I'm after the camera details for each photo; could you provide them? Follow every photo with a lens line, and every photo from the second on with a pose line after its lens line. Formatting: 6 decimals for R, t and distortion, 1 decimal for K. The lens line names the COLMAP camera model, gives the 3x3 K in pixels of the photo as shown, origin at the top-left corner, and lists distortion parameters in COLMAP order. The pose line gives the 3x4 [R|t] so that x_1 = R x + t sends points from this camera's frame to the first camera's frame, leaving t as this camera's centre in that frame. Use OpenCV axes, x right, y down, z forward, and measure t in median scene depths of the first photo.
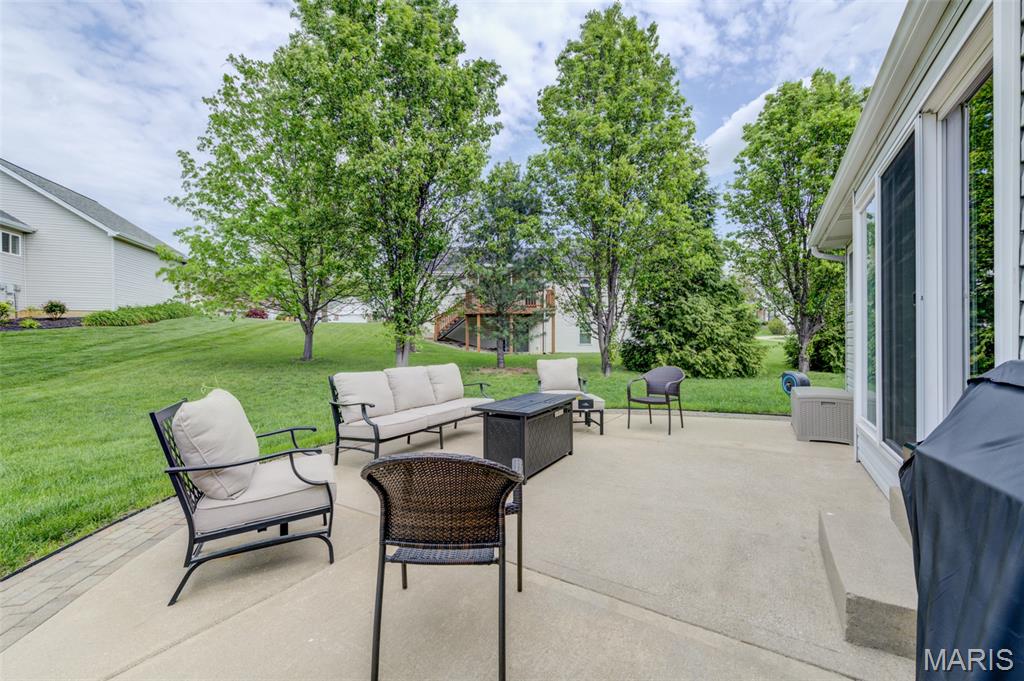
lens RADIAL K [[409.2, 0, 515.3], [0, 409.2, 337.4], [0, 0, 1]] dist [0.000675, 0.000019]
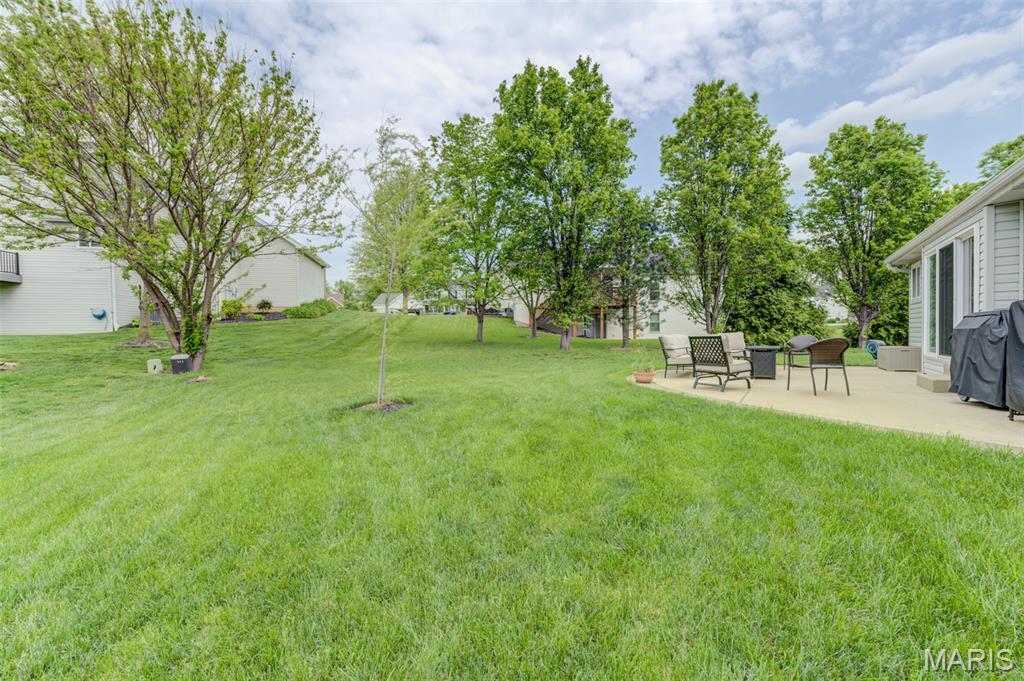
lens RADIAL K [[409.2, 0, 509.2], [0, 409.2, 338.3], [0, 0, 1]] dist [0.000675, 0.000019]
pose [[0.998630, -0.006085, -0.051963, -0.369087], [0.007200, 0.999747, 0.021287, 0.017872], [0.051820, -0.021632, 0.998422, -0.378758]]
